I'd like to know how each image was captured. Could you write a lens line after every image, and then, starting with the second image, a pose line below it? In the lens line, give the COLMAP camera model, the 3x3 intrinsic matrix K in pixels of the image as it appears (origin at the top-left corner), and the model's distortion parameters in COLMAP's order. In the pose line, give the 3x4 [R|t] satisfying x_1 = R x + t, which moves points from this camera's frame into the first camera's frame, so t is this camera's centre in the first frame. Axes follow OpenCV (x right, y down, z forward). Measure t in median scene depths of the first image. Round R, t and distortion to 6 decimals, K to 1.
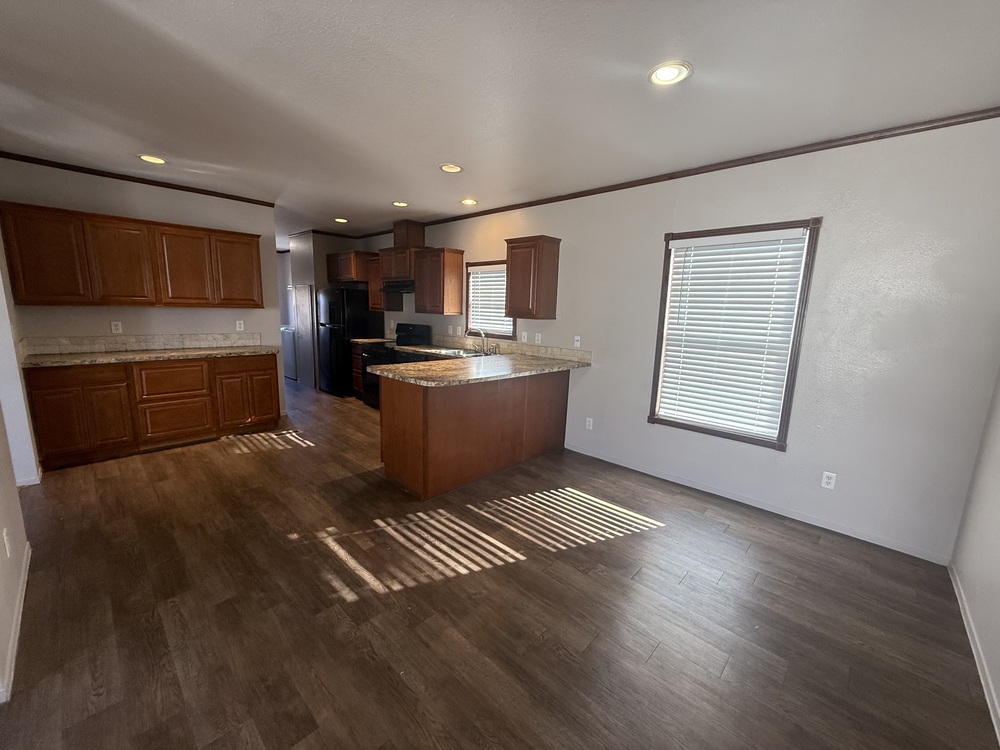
lens RADIAL K [[401.6, 0, 500.0], [0, 401.6, 375.0], [0, 0, 1]] dist [0.000762, -0.000159]
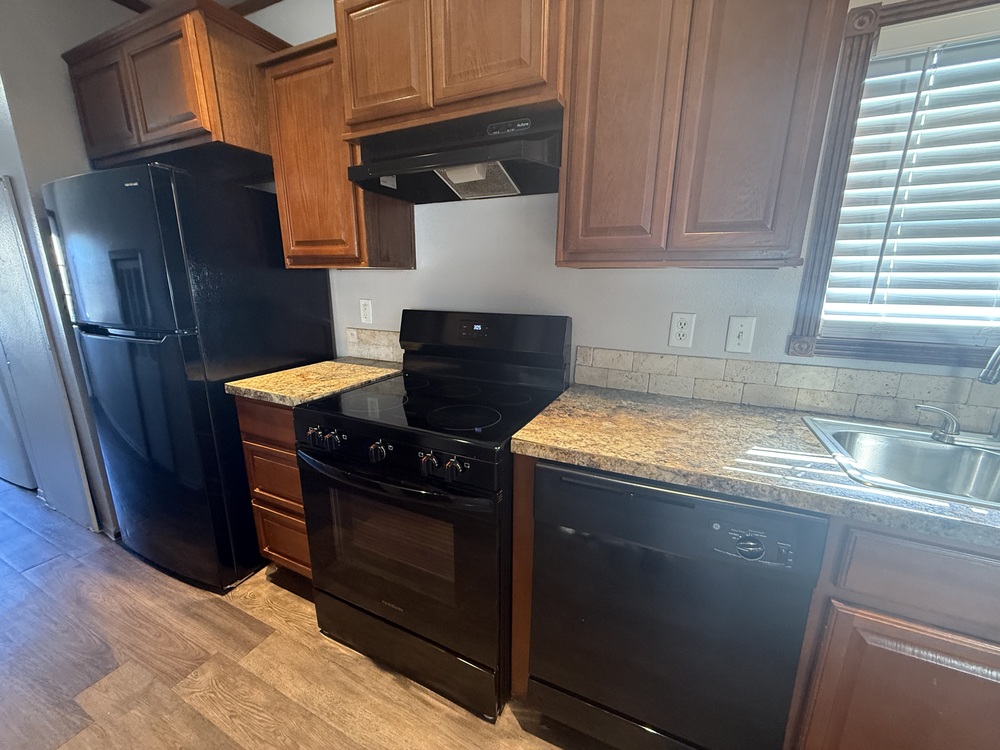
lens RADIAL K [[401.6, 0, 500.0], [0, 401.6, 375.0], [0, 0, 1]] dist [0.000762, -0.000159]
pose [[0.951834, -0.093423, 0.292035, -0.127014], [0.070791, 0.993677, 0.087151, -0.046913], [-0.298330, -0.062280, 0.952429, 0.321123]]
